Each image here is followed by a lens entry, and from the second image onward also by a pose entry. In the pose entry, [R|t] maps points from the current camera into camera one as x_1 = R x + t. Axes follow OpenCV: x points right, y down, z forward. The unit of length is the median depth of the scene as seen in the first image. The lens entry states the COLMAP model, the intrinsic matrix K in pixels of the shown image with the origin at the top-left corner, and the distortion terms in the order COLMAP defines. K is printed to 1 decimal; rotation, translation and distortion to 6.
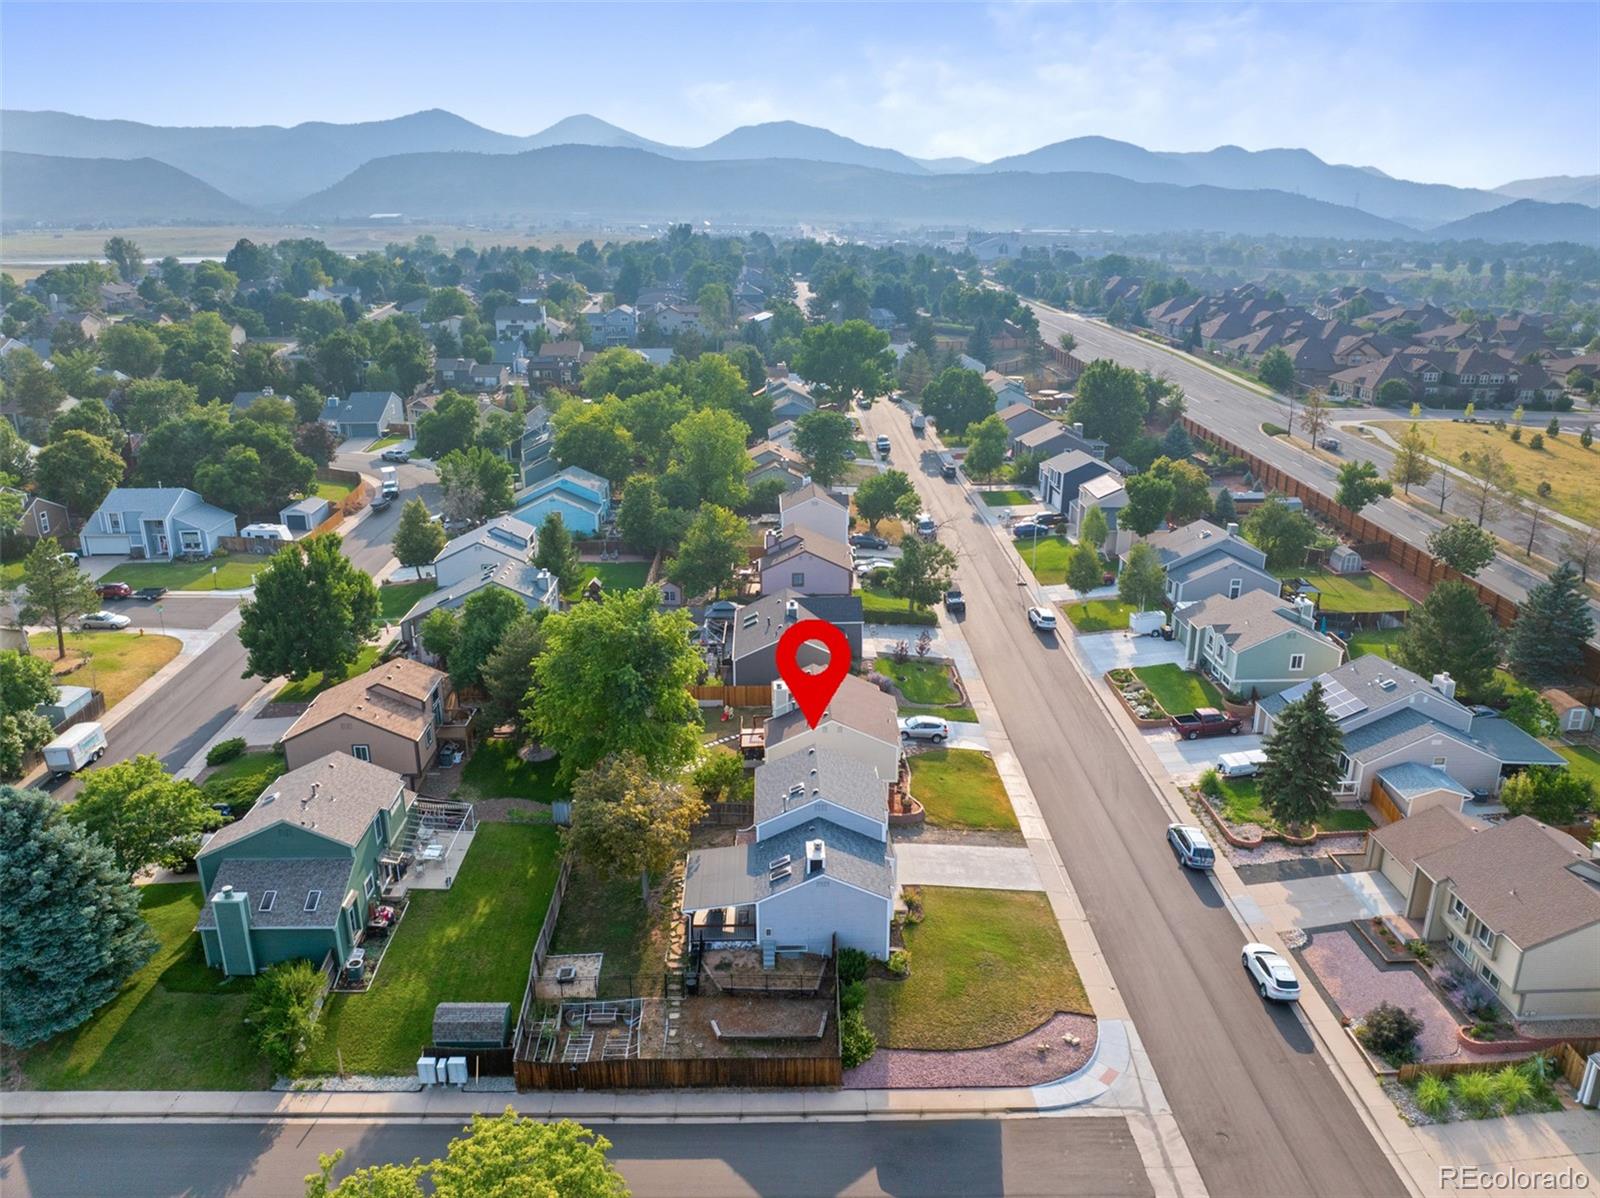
lens RADIAL K [[1124.8, 0, 807.8], [0, 1124.8, 593.8], [0, 0, 1]] dist [-0.032786, -0.001329]
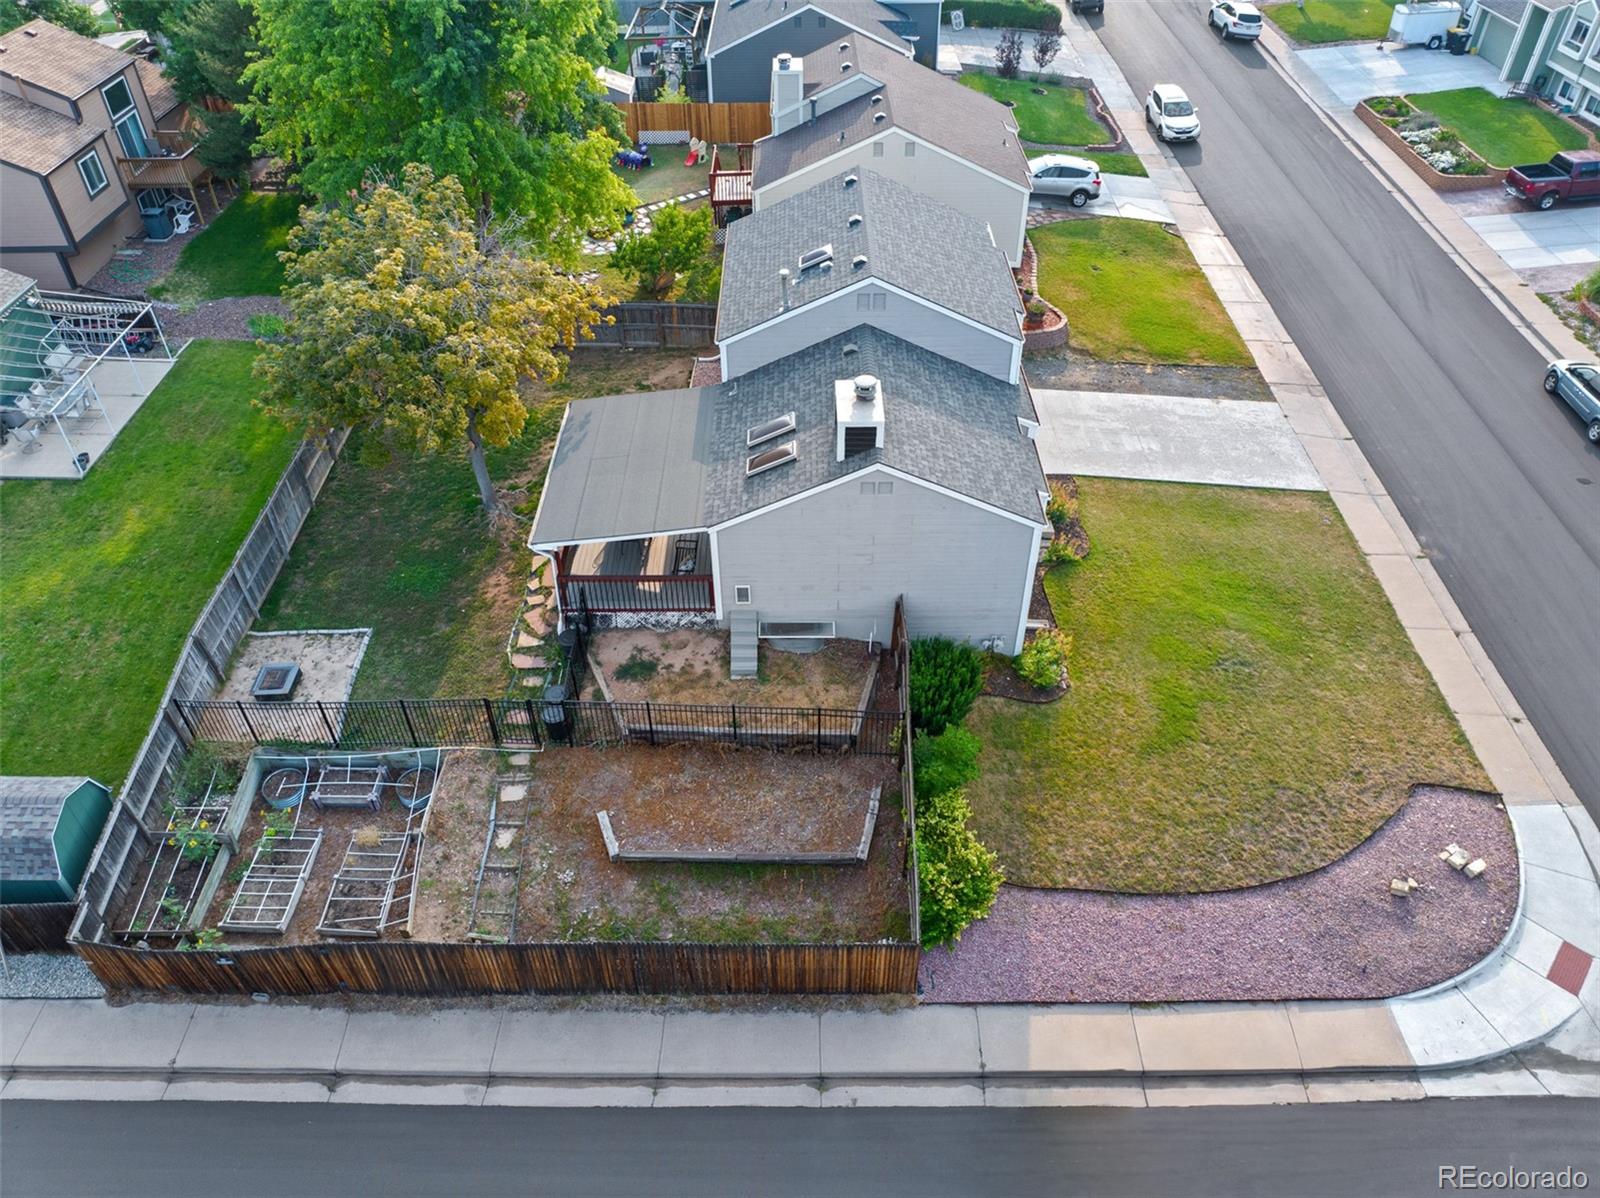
lens RADIAL K [[1124.8, 0, 807.0], [0, 1124.8, 590.2], [0, 0, 1]] dist [-0.032786, -0.001329]
pose [[0.999597, 0.014822, -0.024224, -0.000712], [-0.004327, 0.922526, 0.385911, 0.129220], [0.028067, -0.385650, 0.922218, 0.574701]]
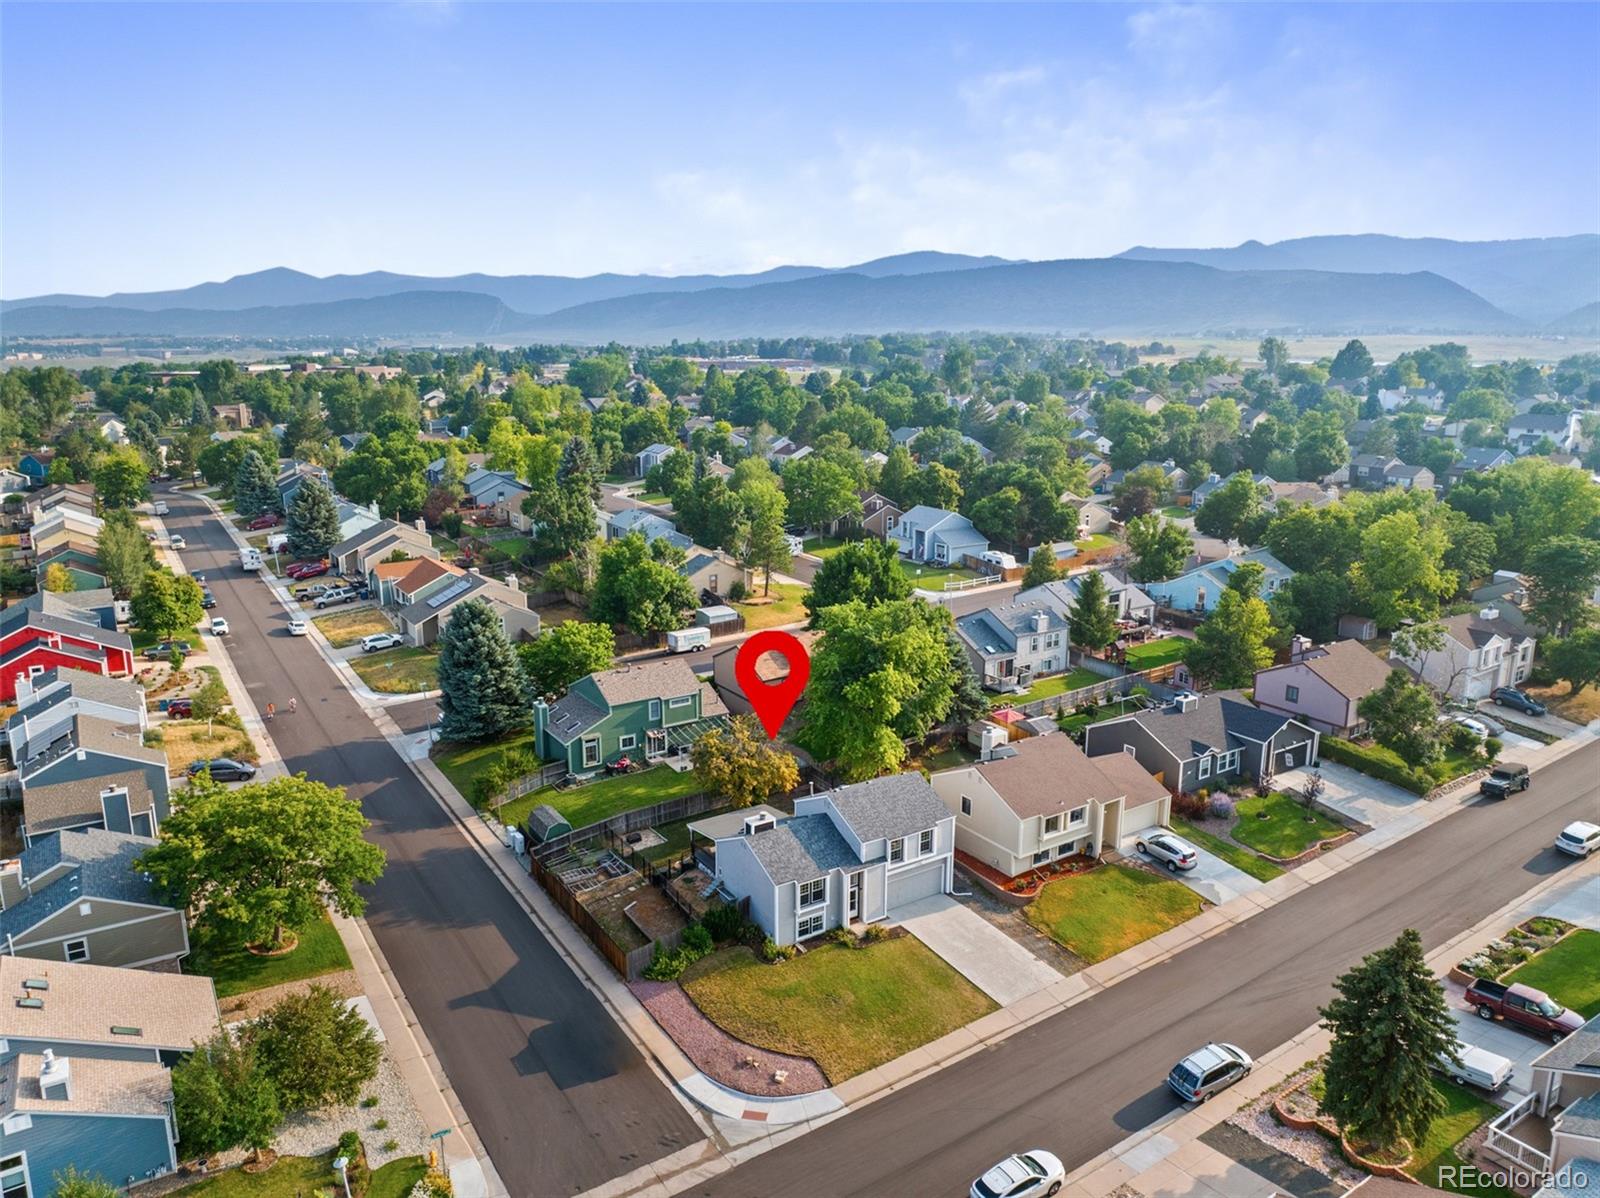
lens RADIAL K [[1124.8, 0, 805.5], [0, 1124.8, 595.2], [0, 0, 1]] dist [-0.032786, -0.001329]
pose [[0.518271, 0.191058, -0.833602, 0.865173], [-0.267216, 0.962101, 0.054374, -0.056353], [0.812398, 0.194571, 0.549683, 0.354454]]
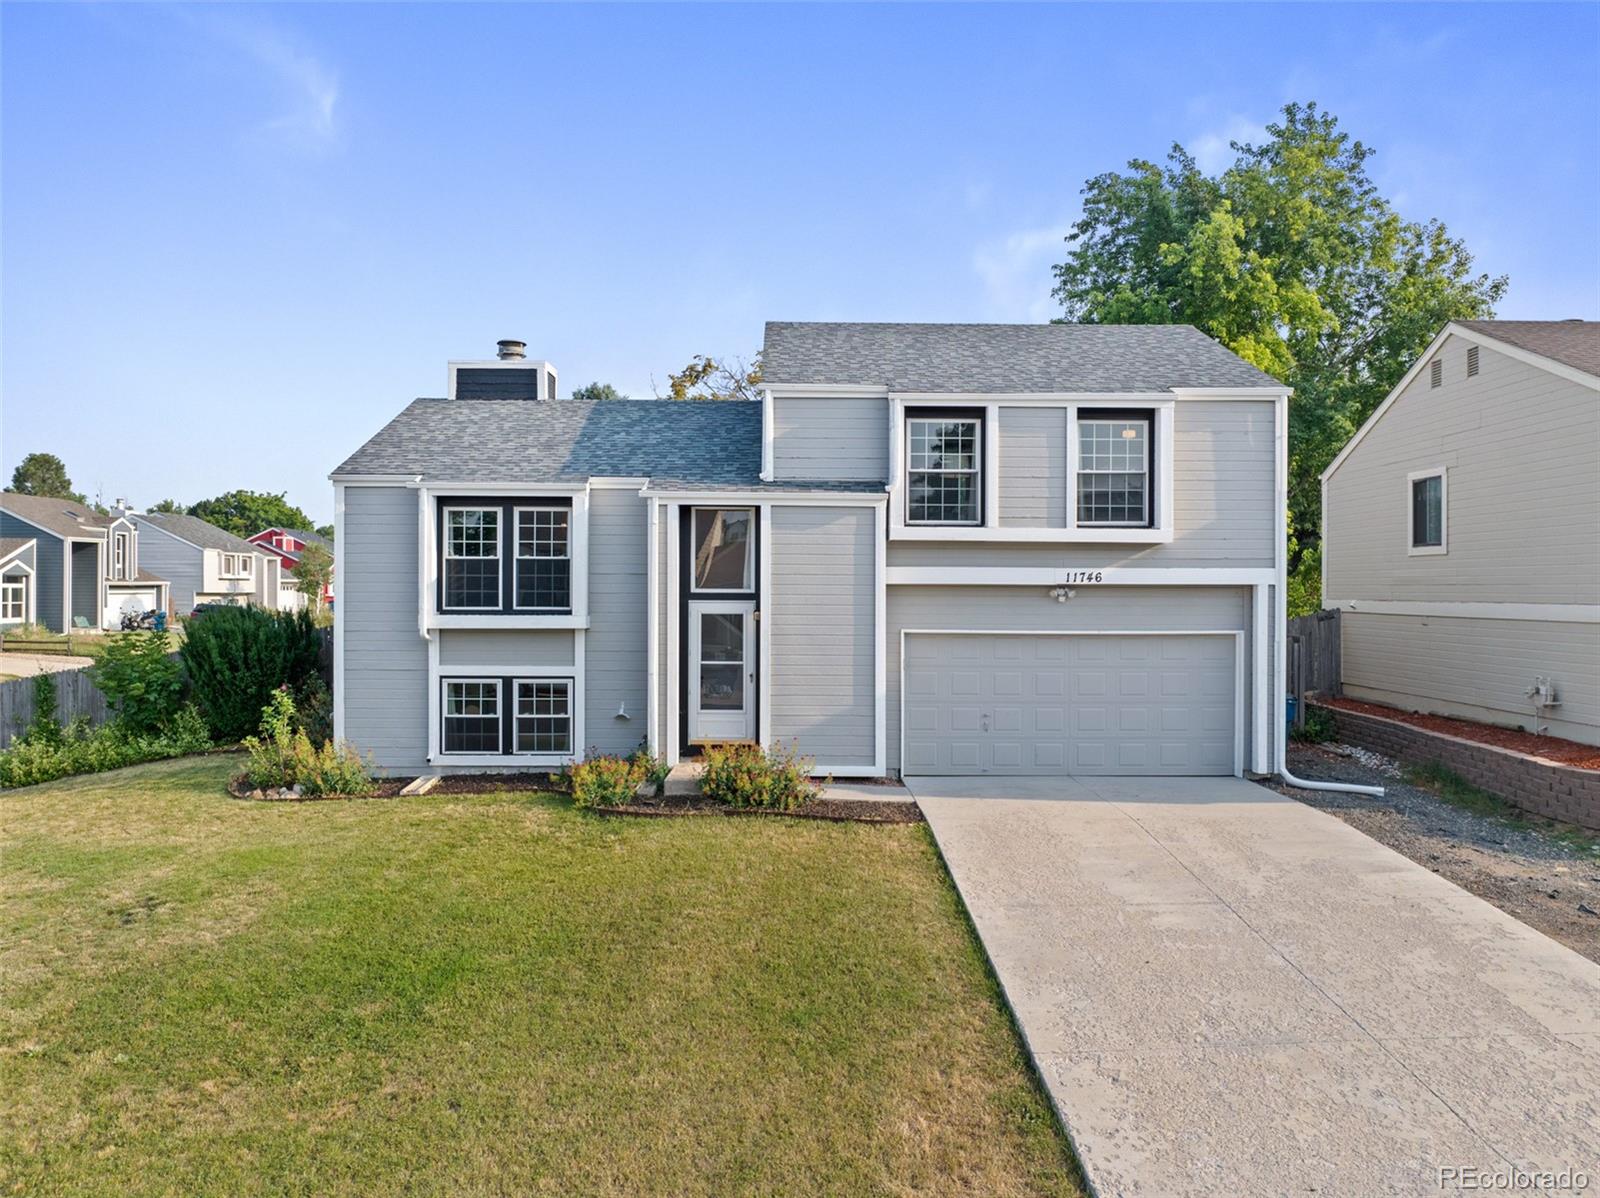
lens RADIAL K [[1124.8, 0, 795.8], [0, 1124.8, 595.4], [0, 0, 1]] dist [-0.032786, -0.001329]
pose [[-0.026342, 0.001794, -0.999651, 0.305524], [-0.315626, 0.948831, 0.010020, 0.244085], [0.948518, 0.315780, -0.024428, 1.040554]]
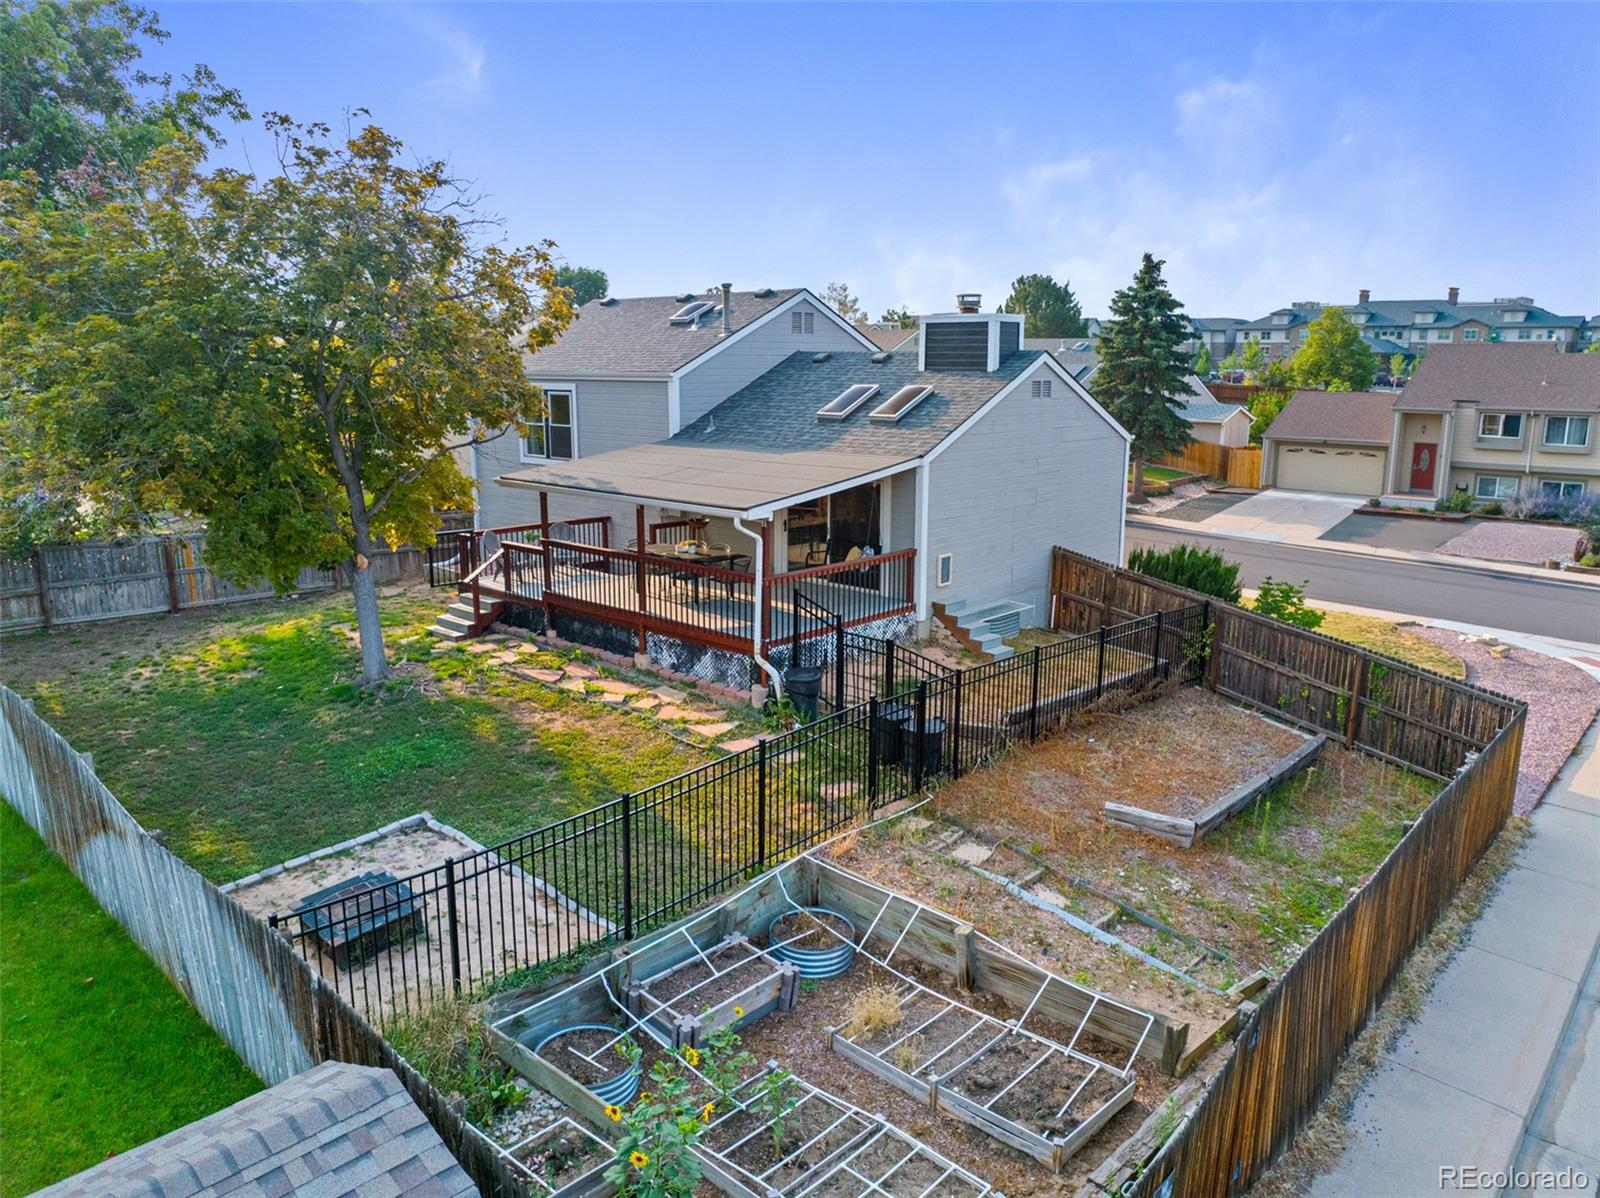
lens RADIAL K [[1124.8, 0, 807.0], [0, 1124.8, 594.4], [0, 0, 1]] dist [-0.032786, -0.001329]
pose [[0.693769, -0.143495, 0.705758, -0.262528], [0.220301, 0.975261, -0.018269, 0.286650], [-0.685676, 0.168154, 0.708218, 0.757958]]
